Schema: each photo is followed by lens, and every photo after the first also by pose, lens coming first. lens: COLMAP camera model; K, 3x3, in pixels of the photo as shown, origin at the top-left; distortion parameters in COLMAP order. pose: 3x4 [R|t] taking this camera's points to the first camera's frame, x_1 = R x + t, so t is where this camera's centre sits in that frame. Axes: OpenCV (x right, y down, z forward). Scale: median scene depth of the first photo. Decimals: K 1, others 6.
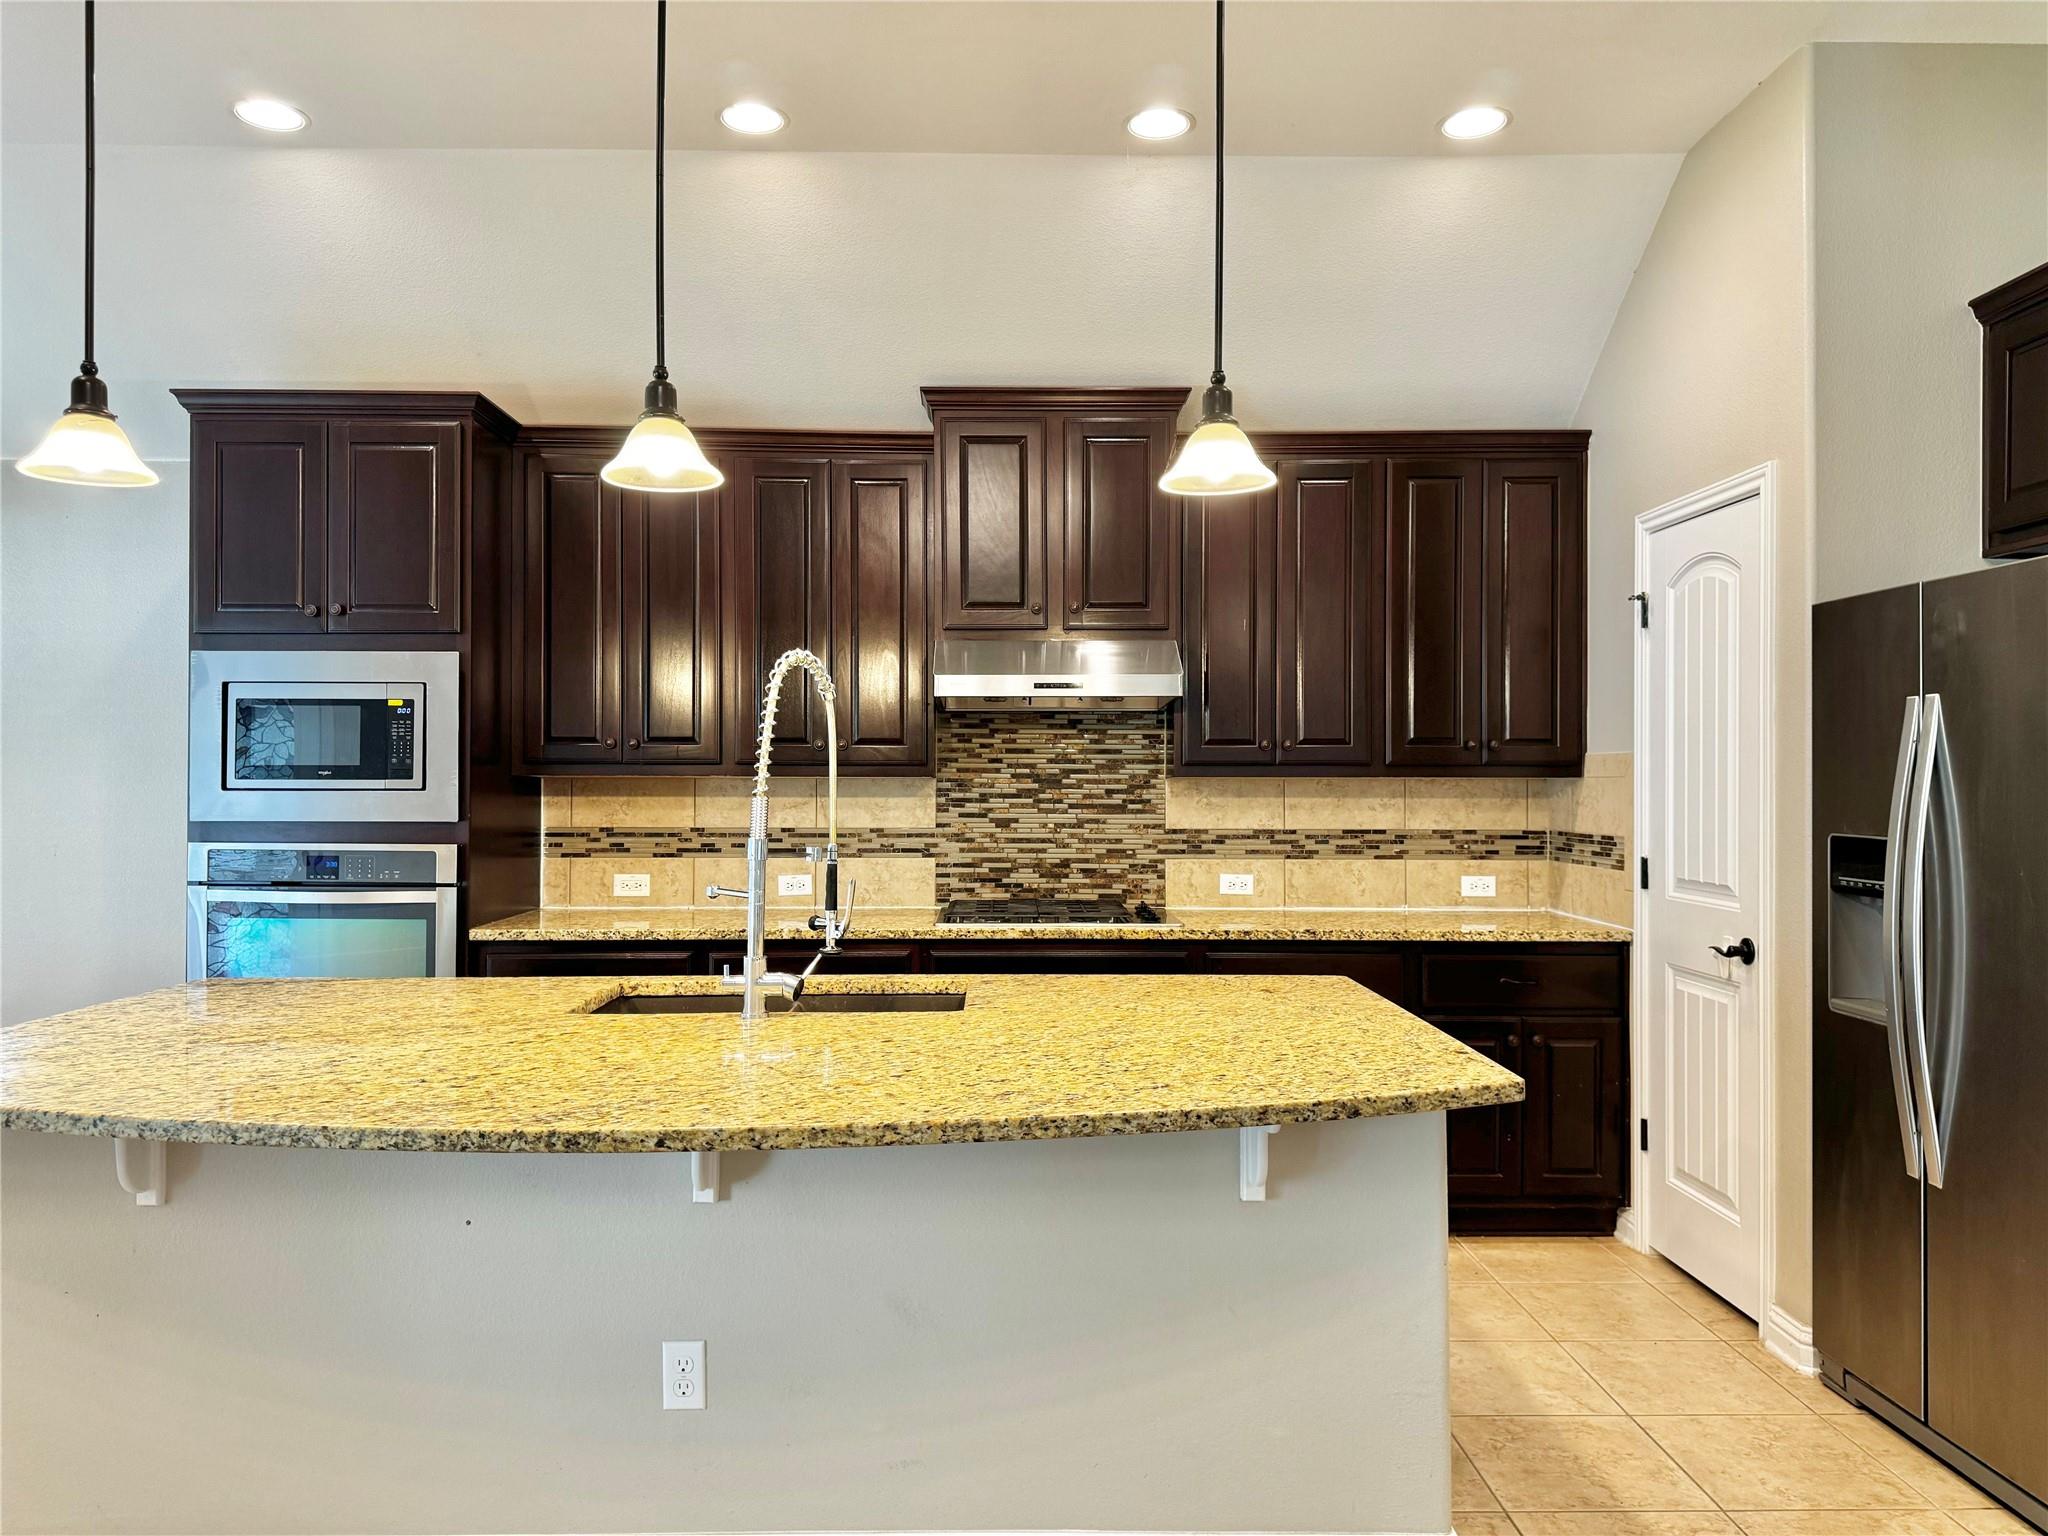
lens RADIAL K [[1435.7, 0, 1017.0], [0, 1435.7, 771.4], [0, 0, 1]] dist [0.166025, -0.320266]
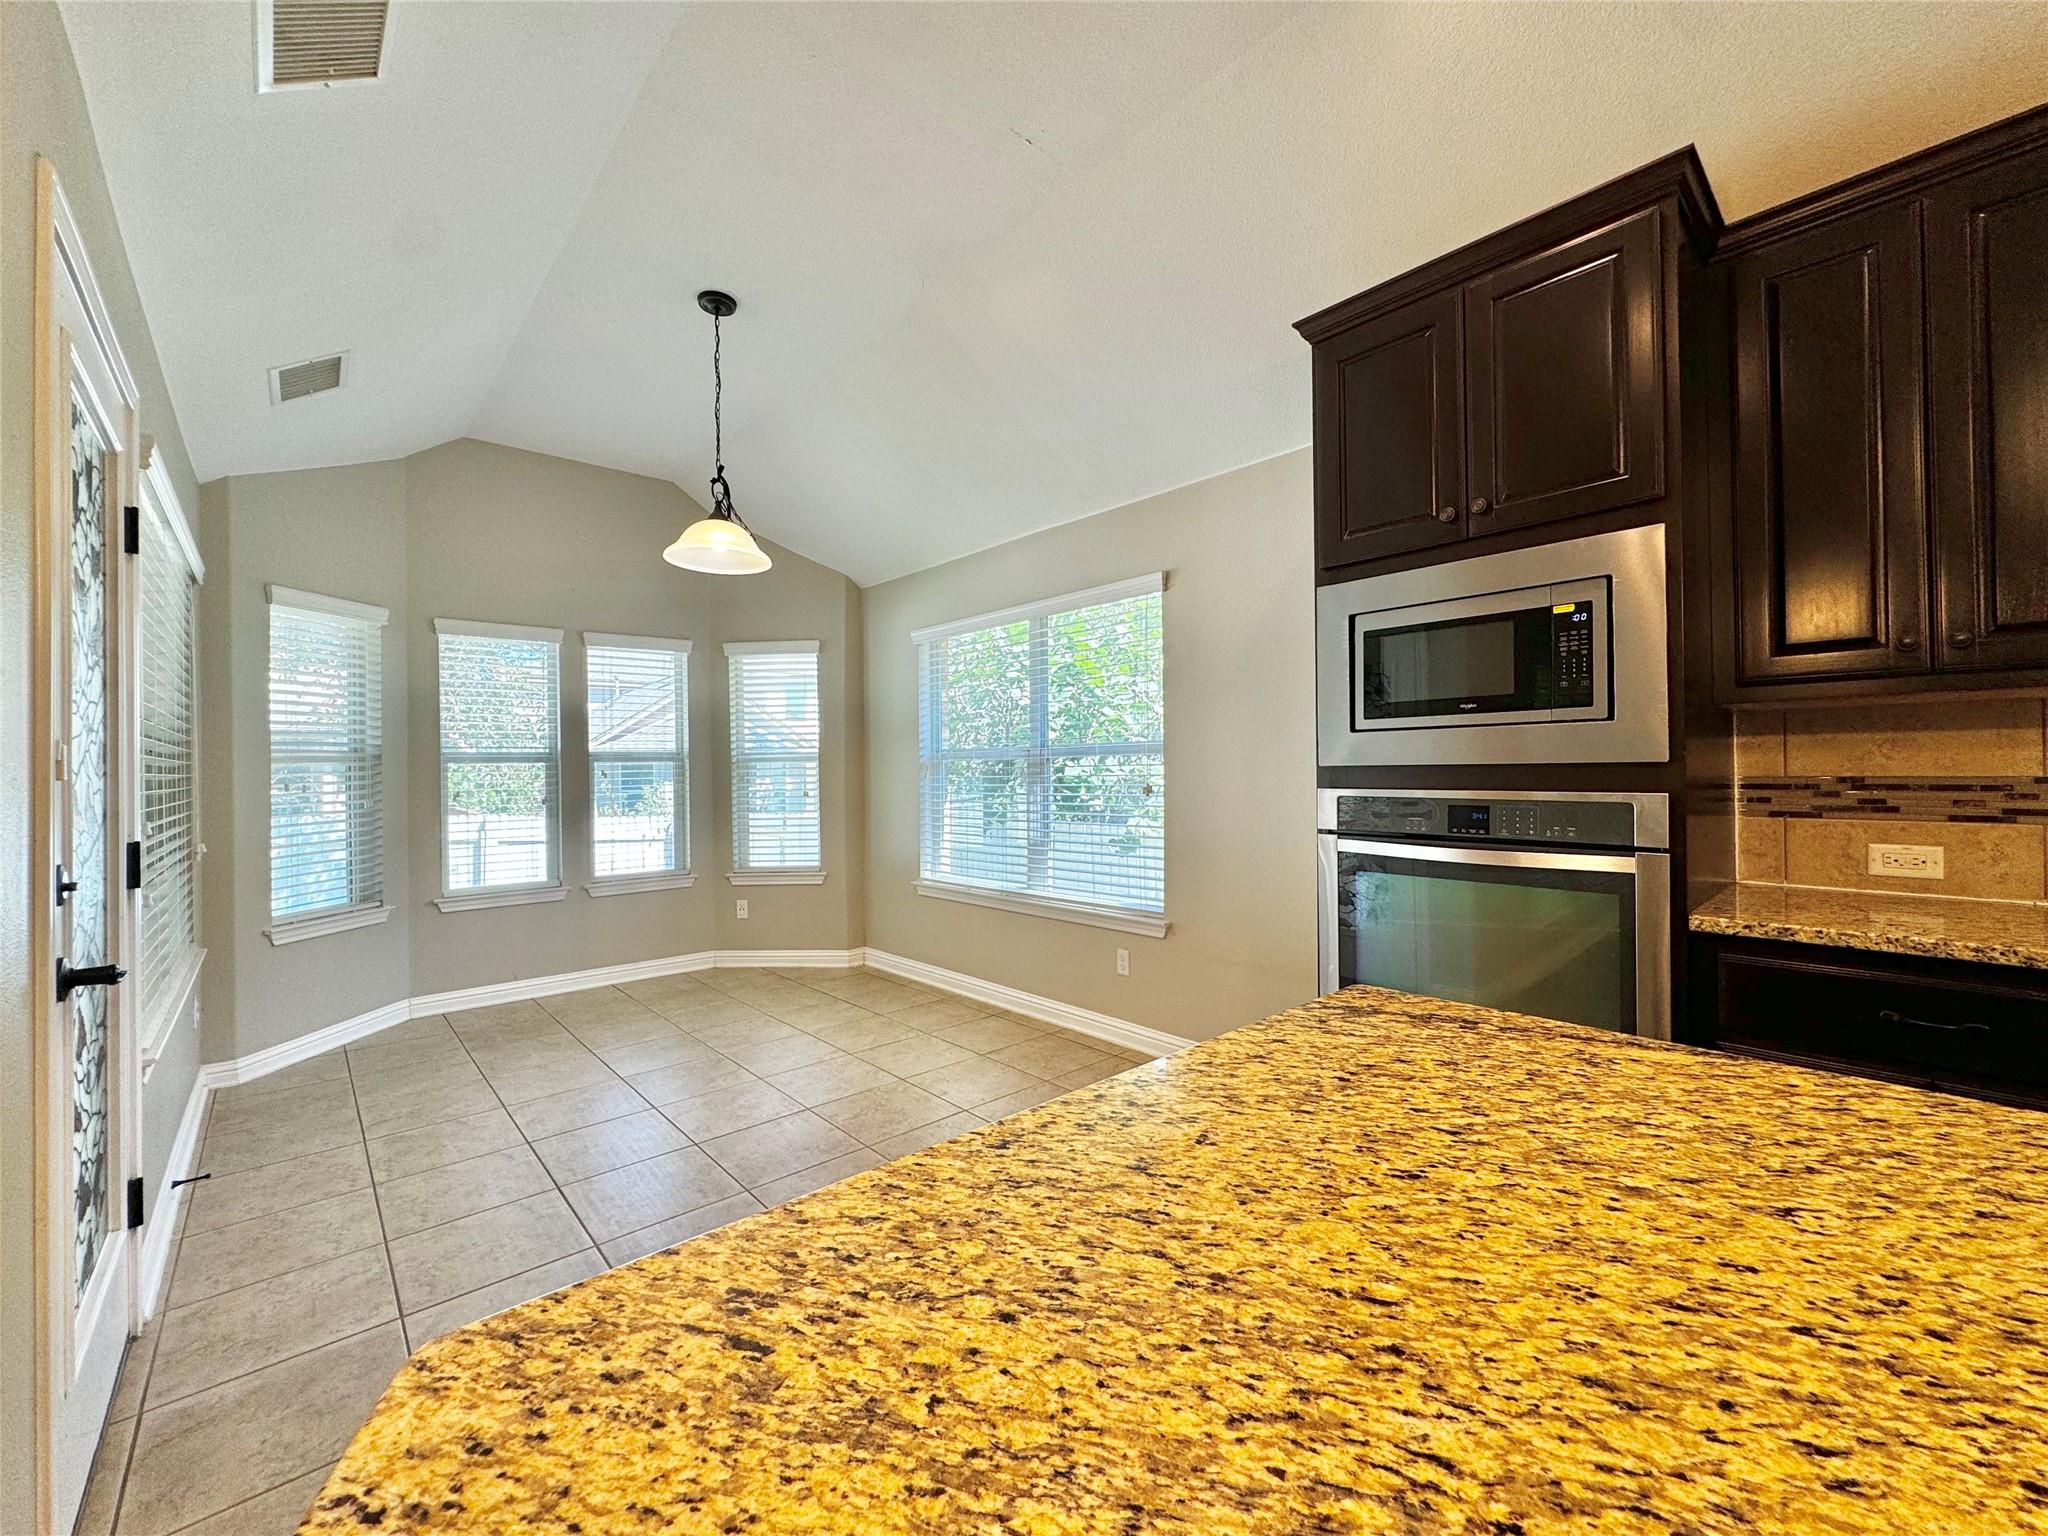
lens RADIAL K [[816.6, 0, 1022.6], [0, 816.6, 766.6], [0, 0, 1]] dist [-0.003695, 0.000015]
pose [[0.659947, -0.014256, -0.751177, -0.250280], [0.016208, 0.999857, -0.004736, 0.028794], [0.751137, -0.009049, 0.660084, 0.431425]]
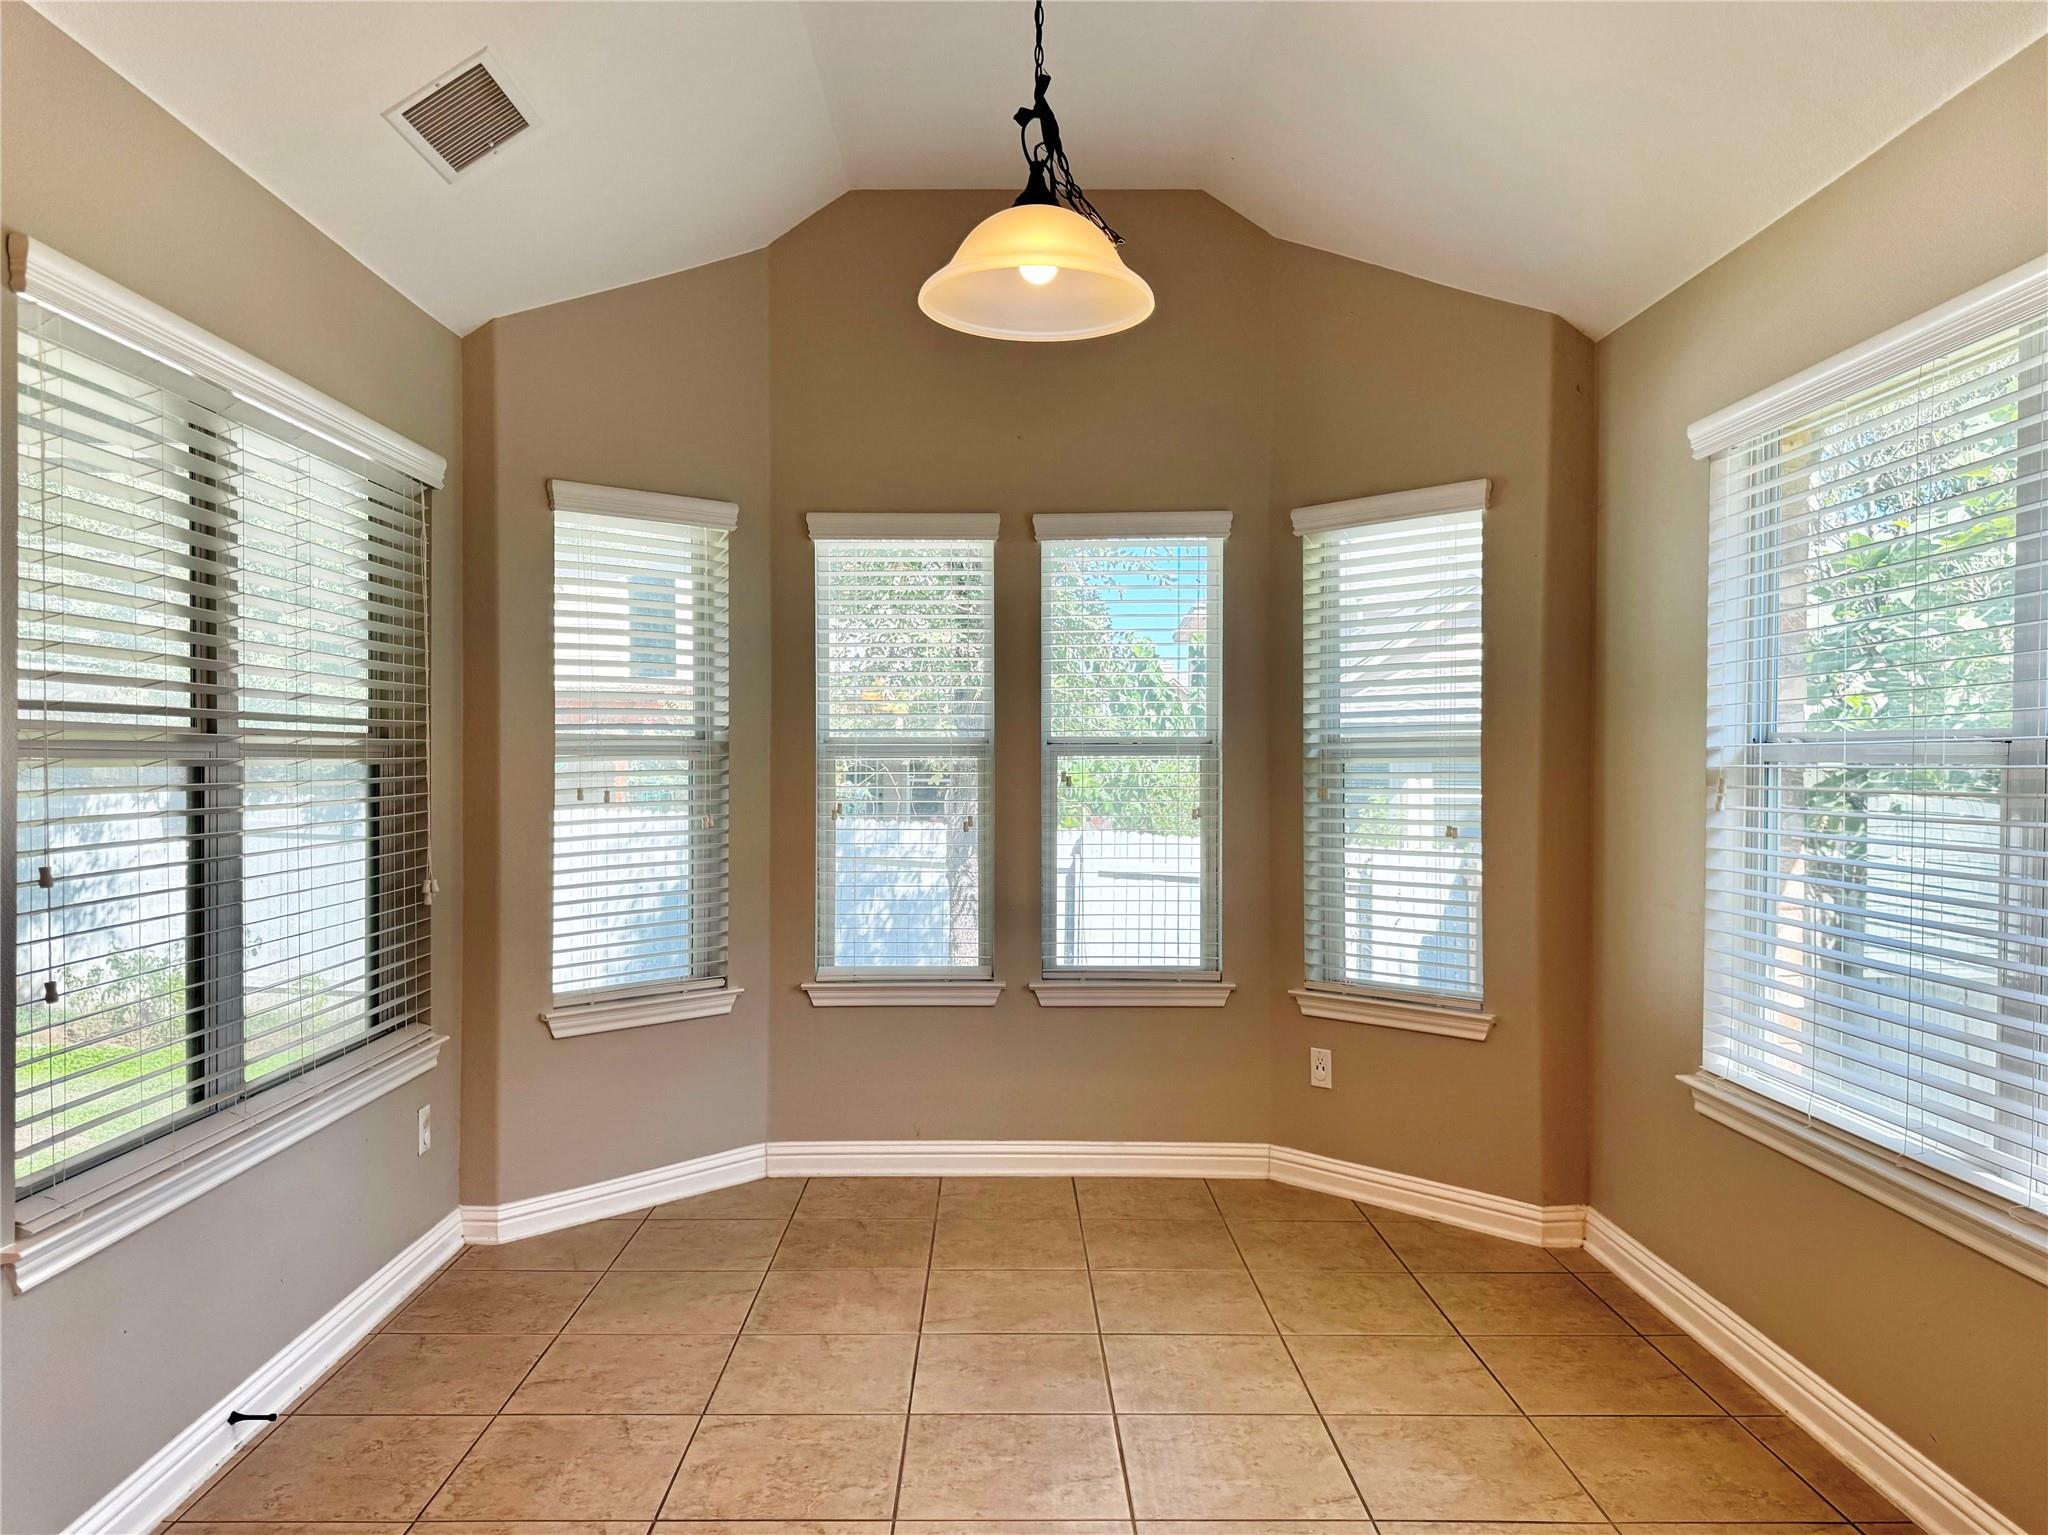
lens RADIAL K [[1435.7, 0, 1017.0], [0, 1435.7, 770.9], [0, 0, 1]] dist [0.166025, -0.320266]
pose [[-0.007476, 0.003492, -0.999966, -0.393980], [-0.000269, 0.999994, 0.003494, 0.017036], [0.999972, 0.000295, -0.007475, 0.676429]]
